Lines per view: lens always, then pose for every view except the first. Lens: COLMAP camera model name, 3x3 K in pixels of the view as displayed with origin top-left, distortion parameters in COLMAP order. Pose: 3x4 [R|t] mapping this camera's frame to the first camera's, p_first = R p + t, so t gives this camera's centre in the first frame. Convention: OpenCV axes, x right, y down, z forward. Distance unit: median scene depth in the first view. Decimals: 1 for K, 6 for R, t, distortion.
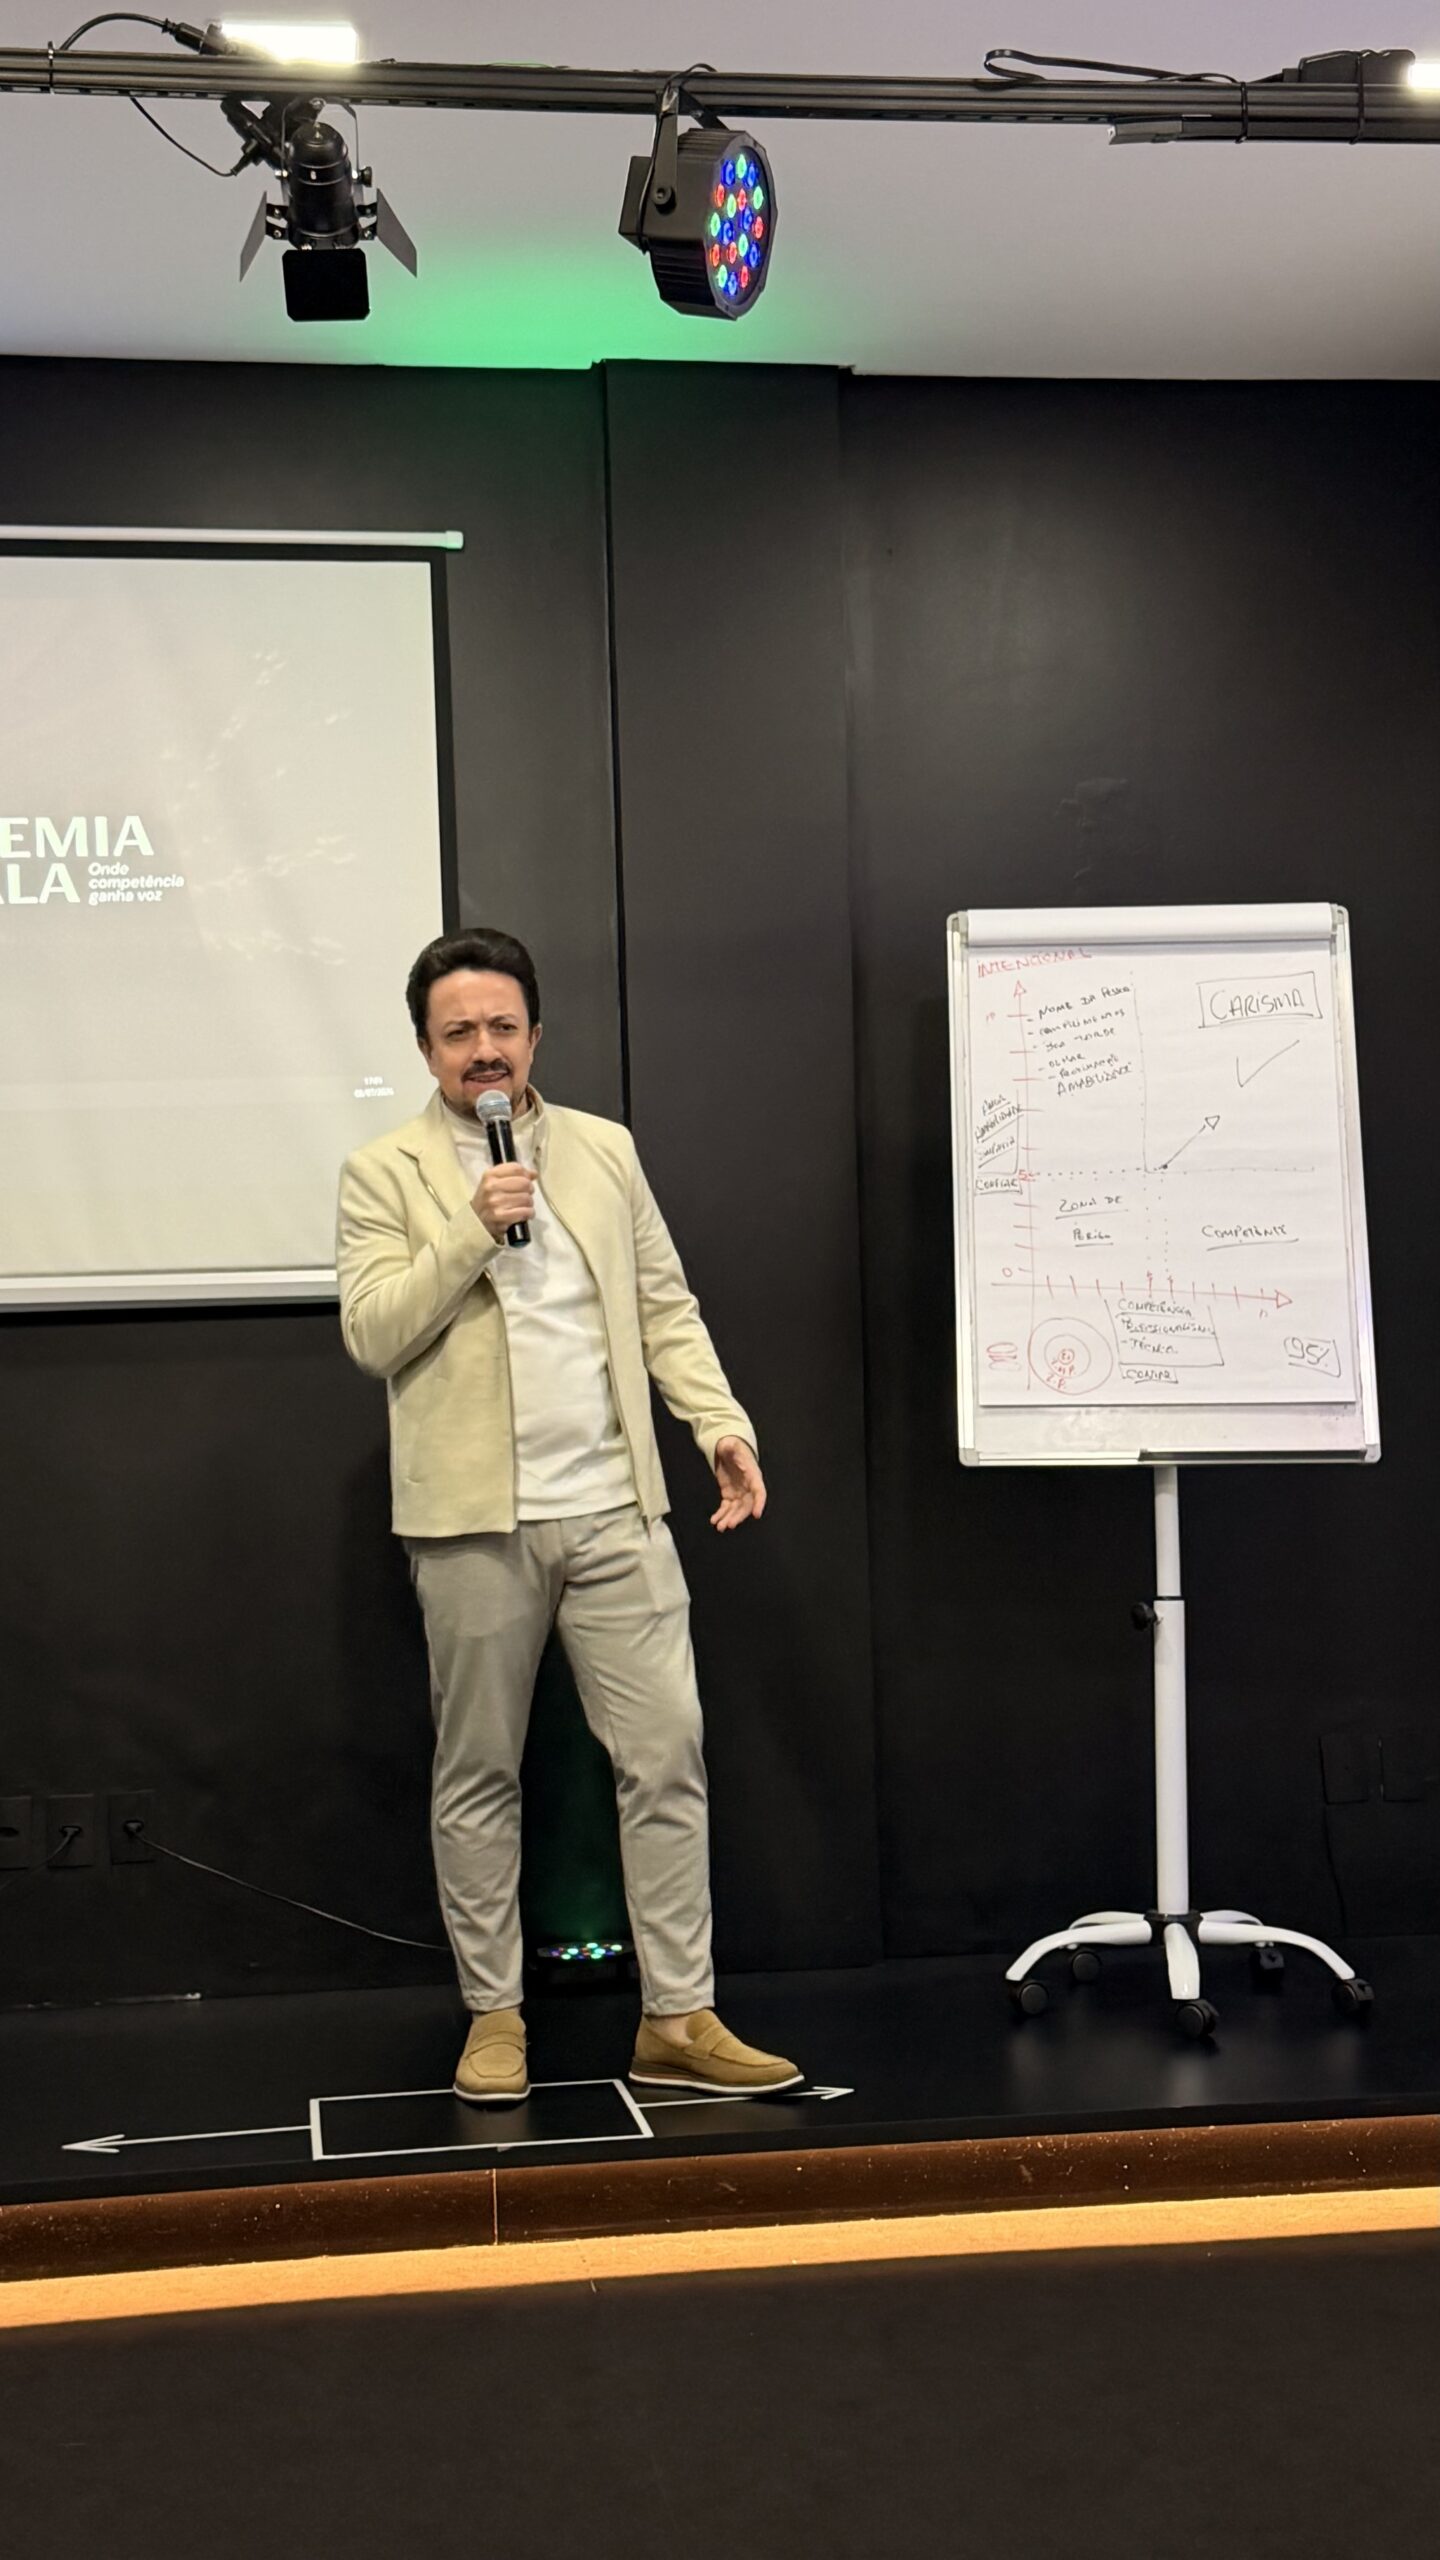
lens RADIAL K [[3336.5, 0, 720.0], [0, 3336.5, 1280.0], [0, 0, 1]] dist [0.100235, -0.128948]
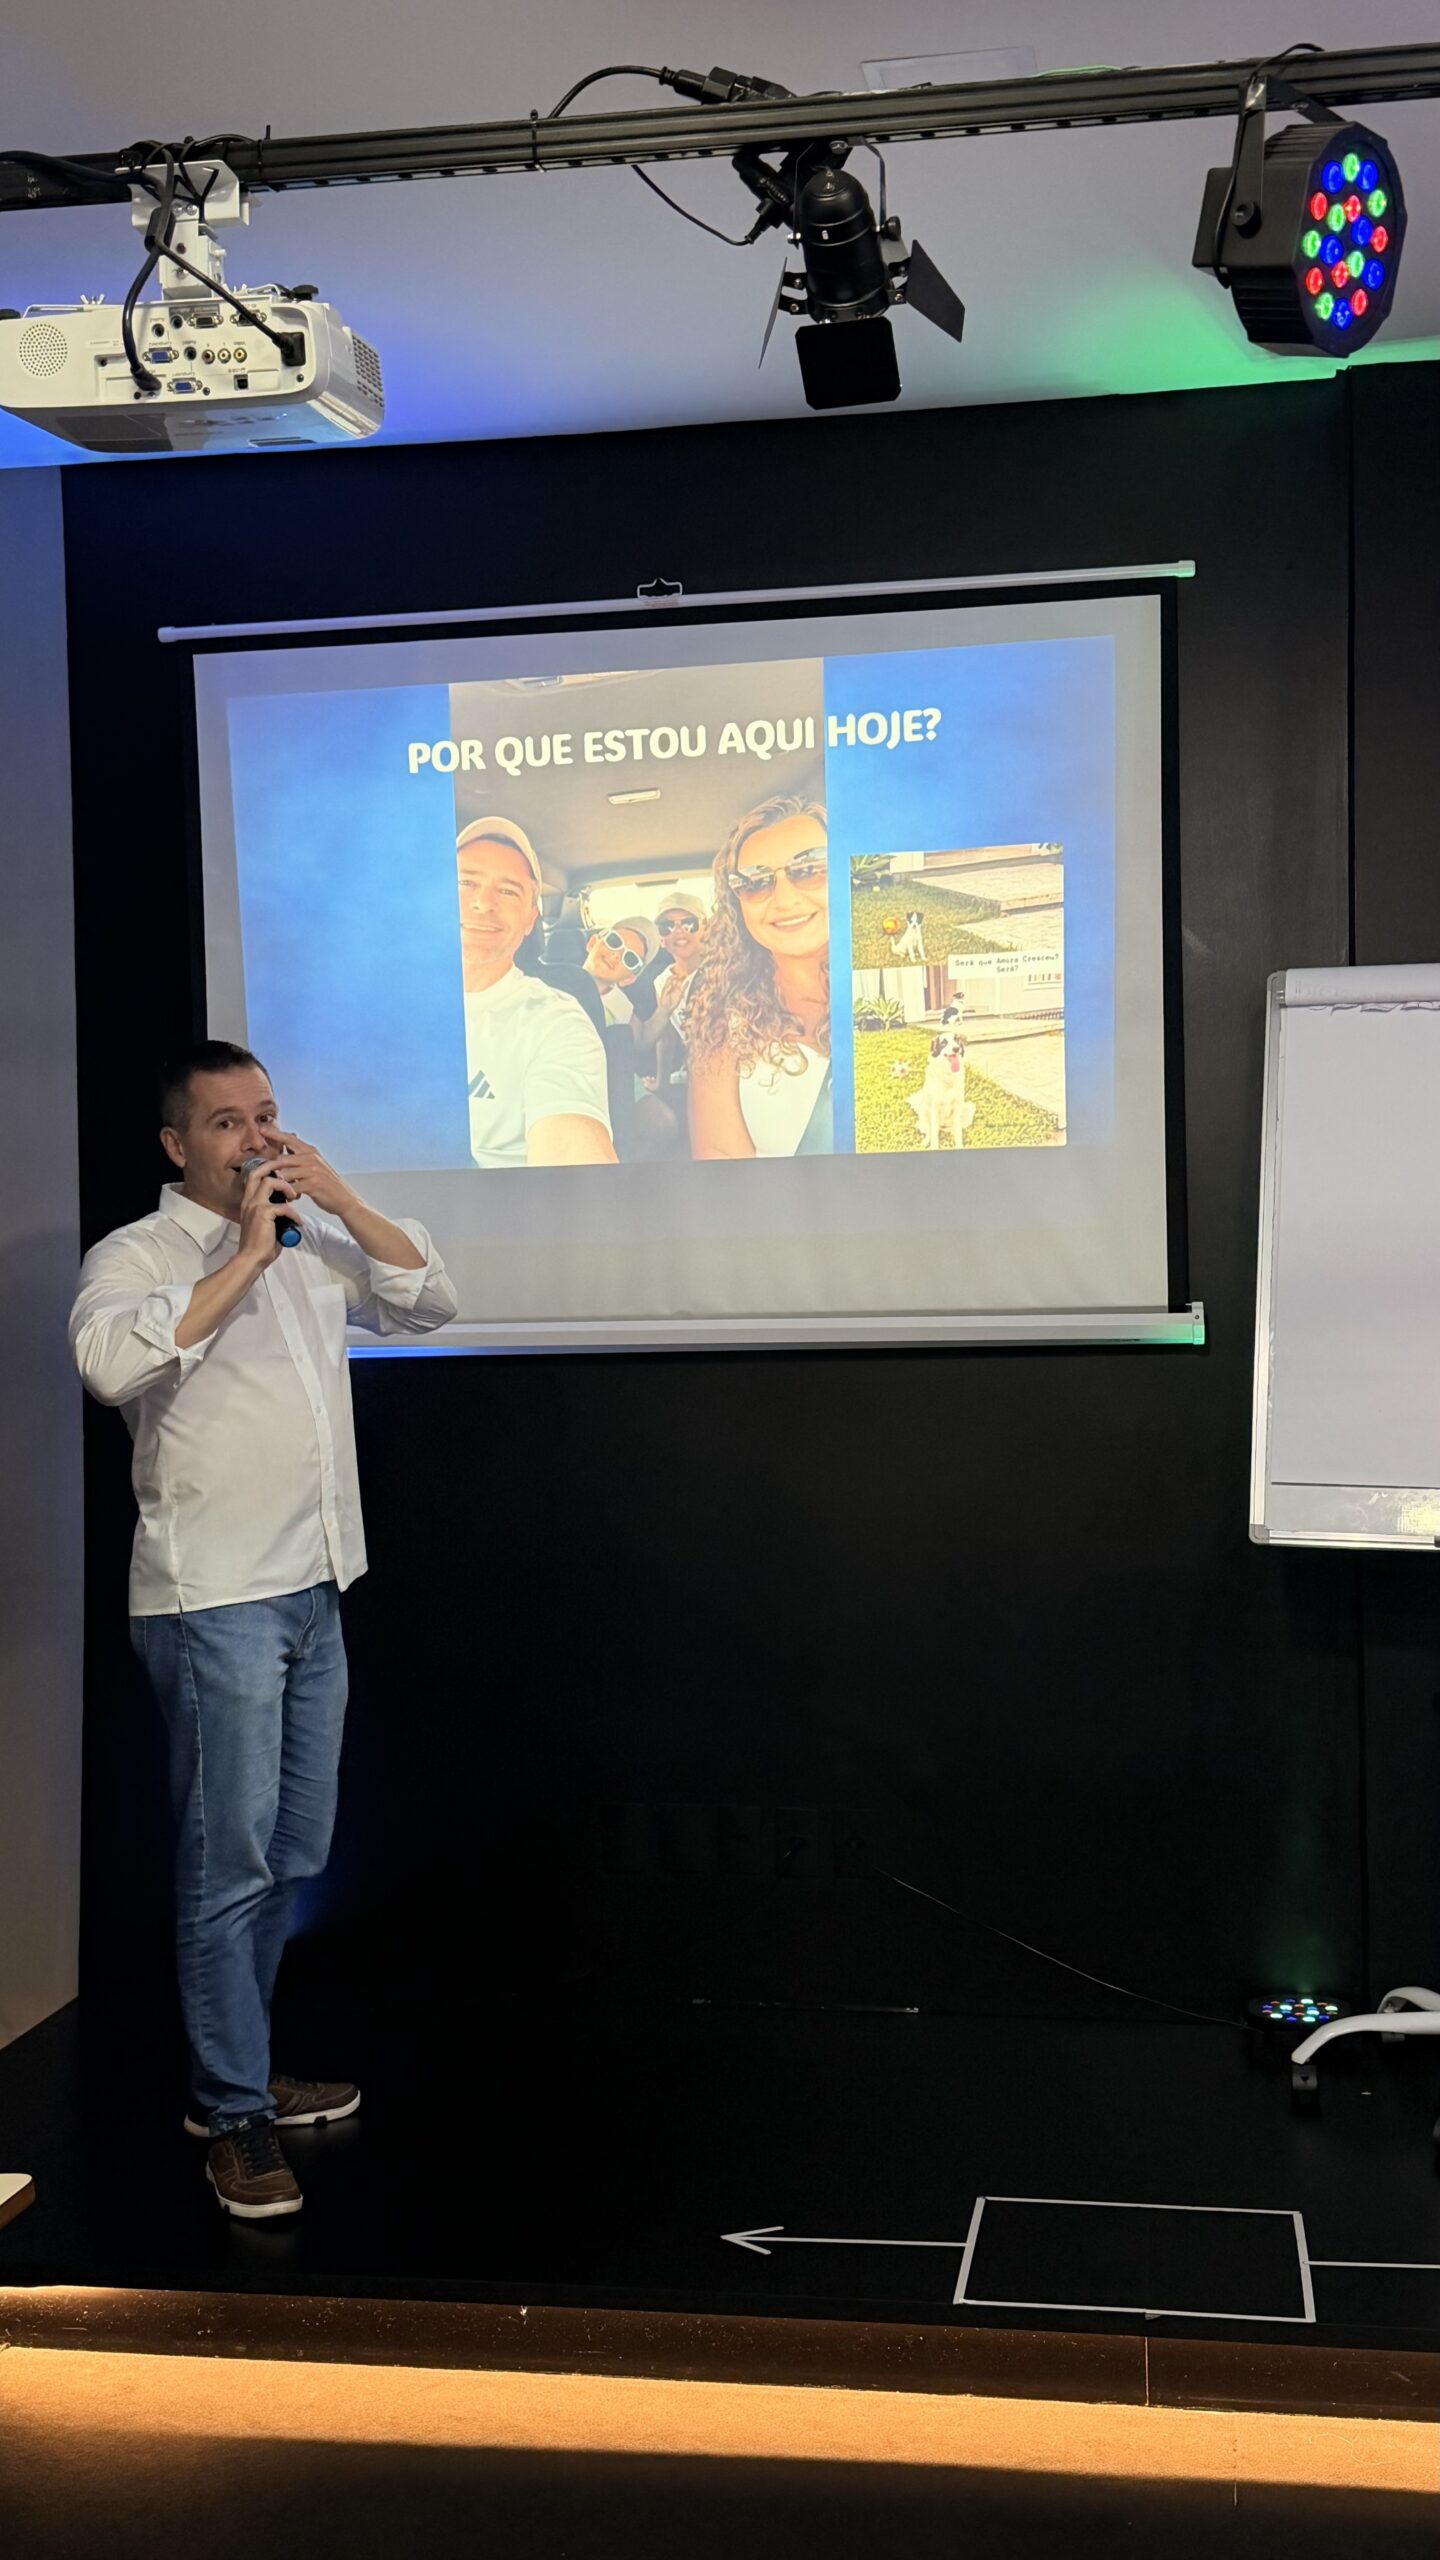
lens RADIAL K [[2709.9, 0, 720.0], [0, 2709.9, 1280.0], [0, 0, 1]] dist [0.220852, -0.534748]
pose [[0.952572, 0.016630, -0.303860, 0.068526], [0.001135, 0.998305, 0.058193, -0.103830], [0.304312, -0.055778, 0.950938, 0.309770]]
